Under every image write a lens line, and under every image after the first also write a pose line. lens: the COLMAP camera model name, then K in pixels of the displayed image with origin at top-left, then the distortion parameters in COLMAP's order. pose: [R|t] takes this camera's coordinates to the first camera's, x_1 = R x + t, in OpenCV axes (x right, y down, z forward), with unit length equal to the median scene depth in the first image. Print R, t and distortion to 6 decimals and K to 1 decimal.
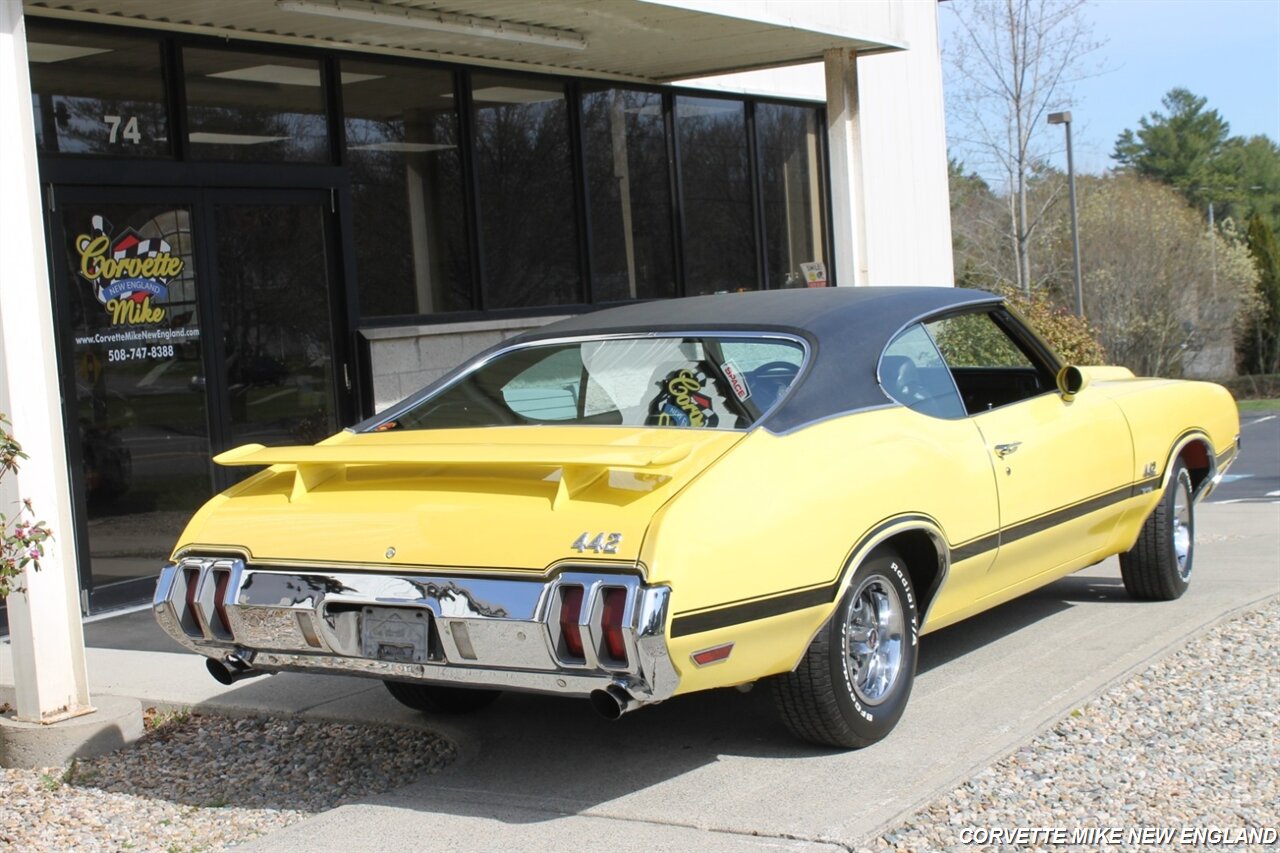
lens RADIAL K [[1964.6, 0, 640.0], [0, 1964.6, 426.5], [0, 0, 1]] dist [-0.032008, 0.120255]
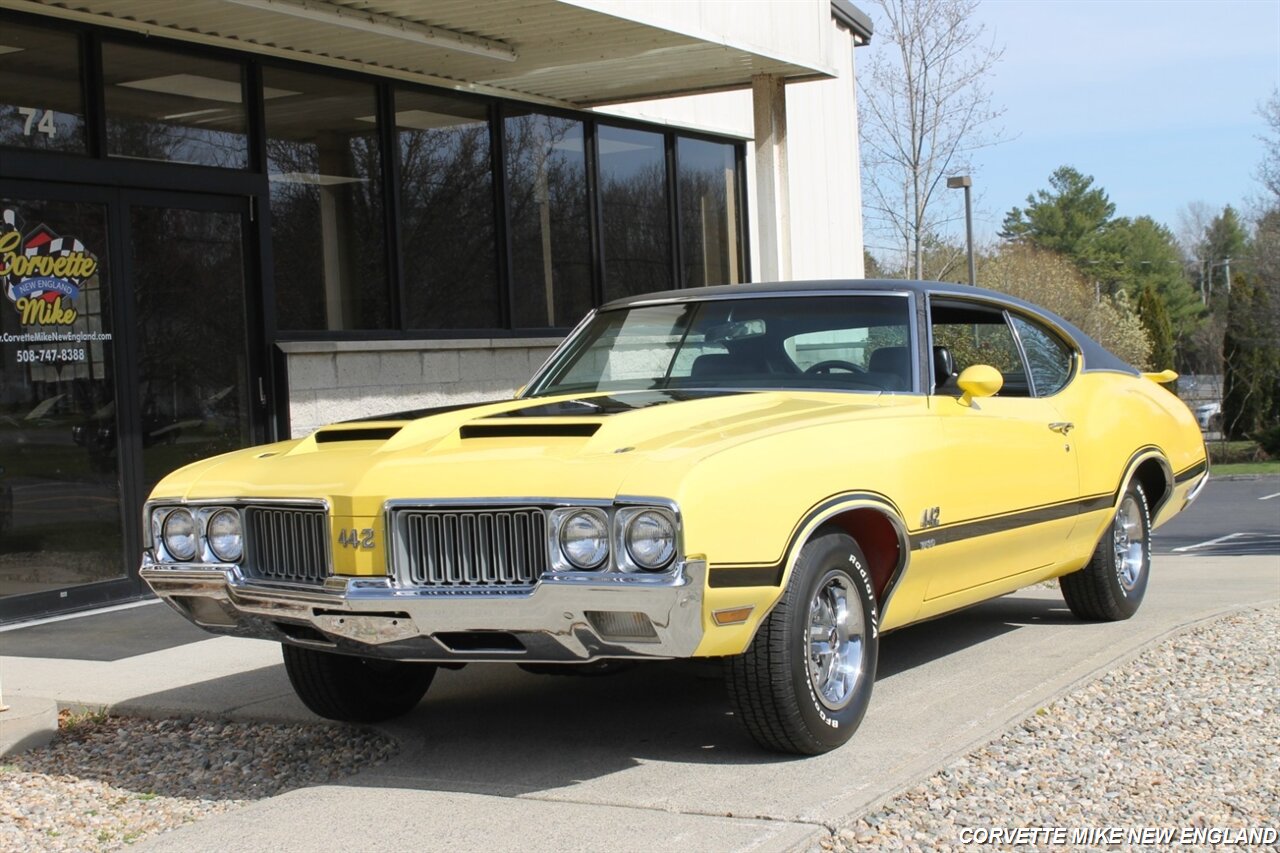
lens RADIAL K [[1987.1, 0, 640.0], [0, 1987.1, 426.5], [0, 0, 1]] dist [-0.041441, 0.181590]
pose [[0.998112, 0.017669, 0.058819, -0.024040], [-0.015493, 0.999186, -0.037243, 0.029676], [-0.059429, 0.036261, 0.997574, 0.018647]]
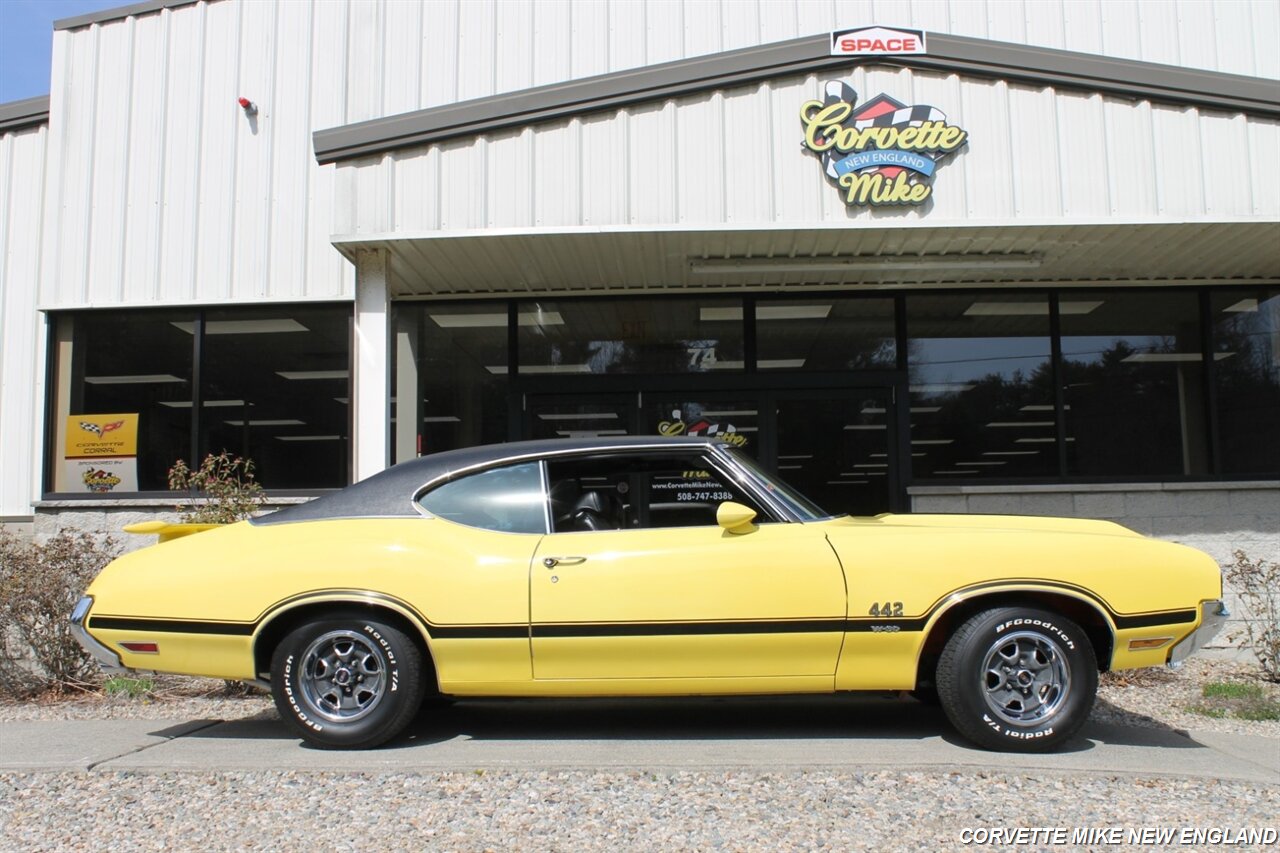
lens RADIAL K [[1315.3, 0, 640.0], [0, 1315.3, 426.5], [0, 0, 1]] dist [-0.125260, 0.121737]
pose [[0.493964, -0.027776, -0.869039, 0.656100], [-0.074561, 0.994455, -0.074165, -0.010990], [0.866280, 0.101431, 0.489153, 0.442099]]
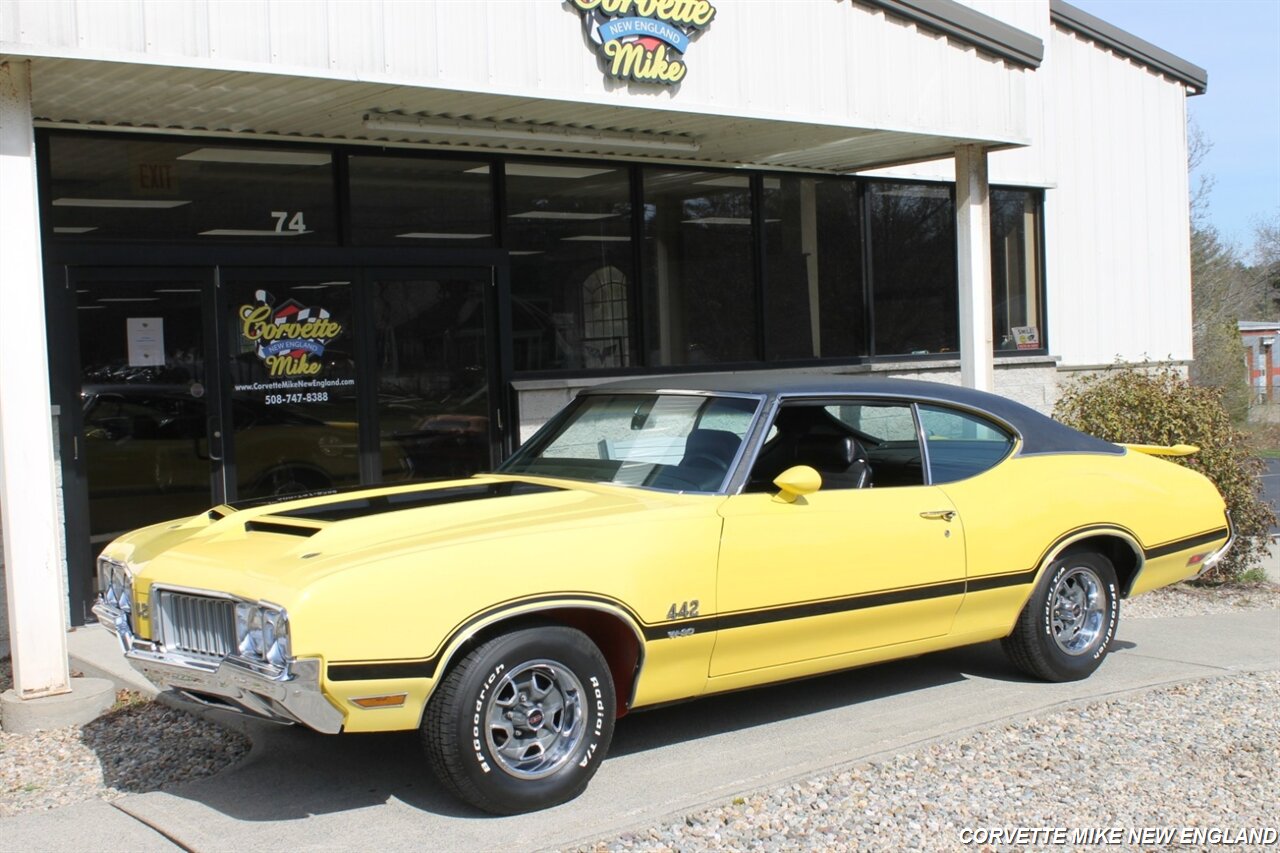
lens RADIAL K [[1543.2, 0, 640.0], [0, 1543.2, 426.5], [0, 0, 1]] dist [-0.073545, 0.032882]
pose [[0.944707, 0.046440, -0.324611, 0.285534], [-0.045872, 0.998903, 0.009406, -0.039561], [0.324692, 0.006005, 0.945801, 0.135145]]
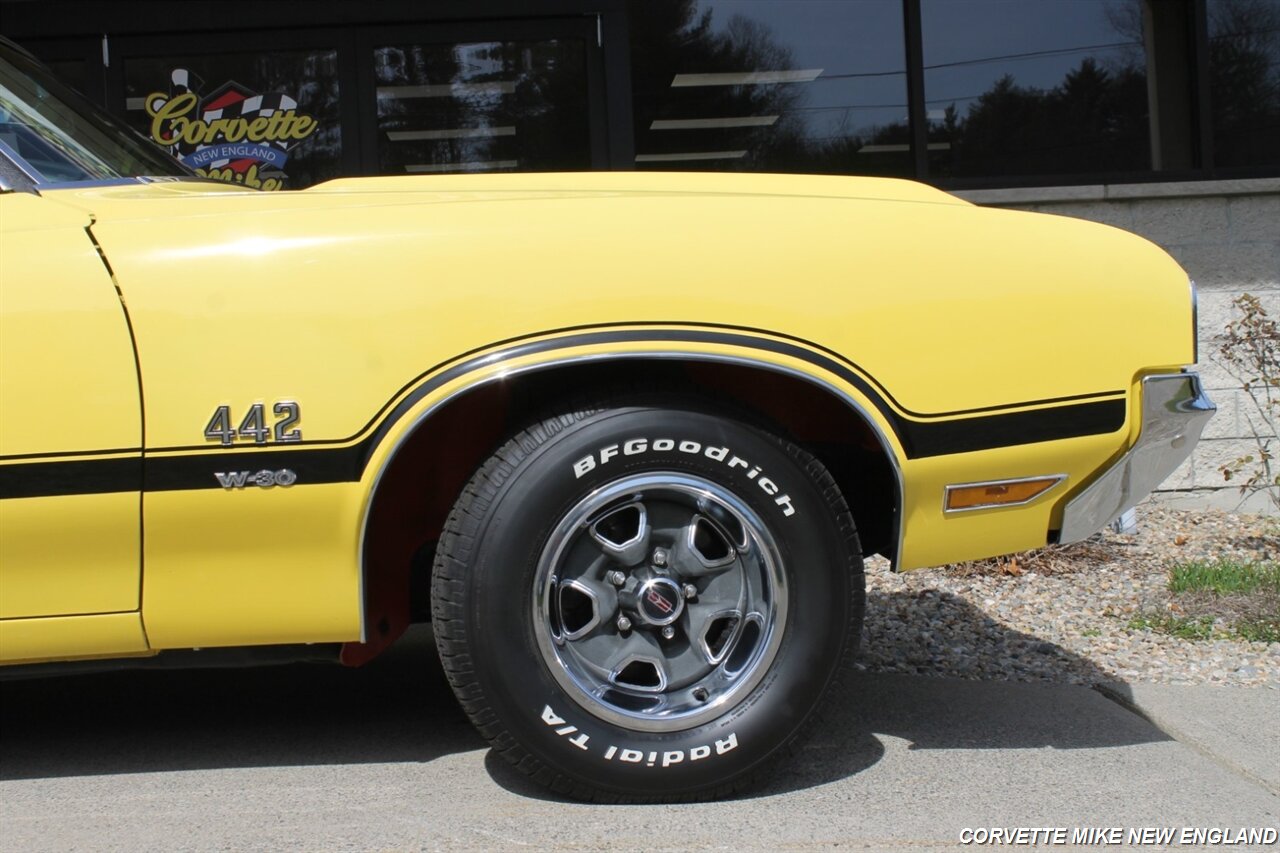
lens RADIAL K [[1815.3, 0, 635.9], [0, 1815.3, 439.9], [0, 0, 1]] dist [-0.028569, -0.018497]
pose [[0.586379, 0.063718, -0.807527, 0.471310], [-0.040303, 0.997962, 0.049479, 0.004328], [0.809034, 0.003532, 0.587751, 0.704923]]
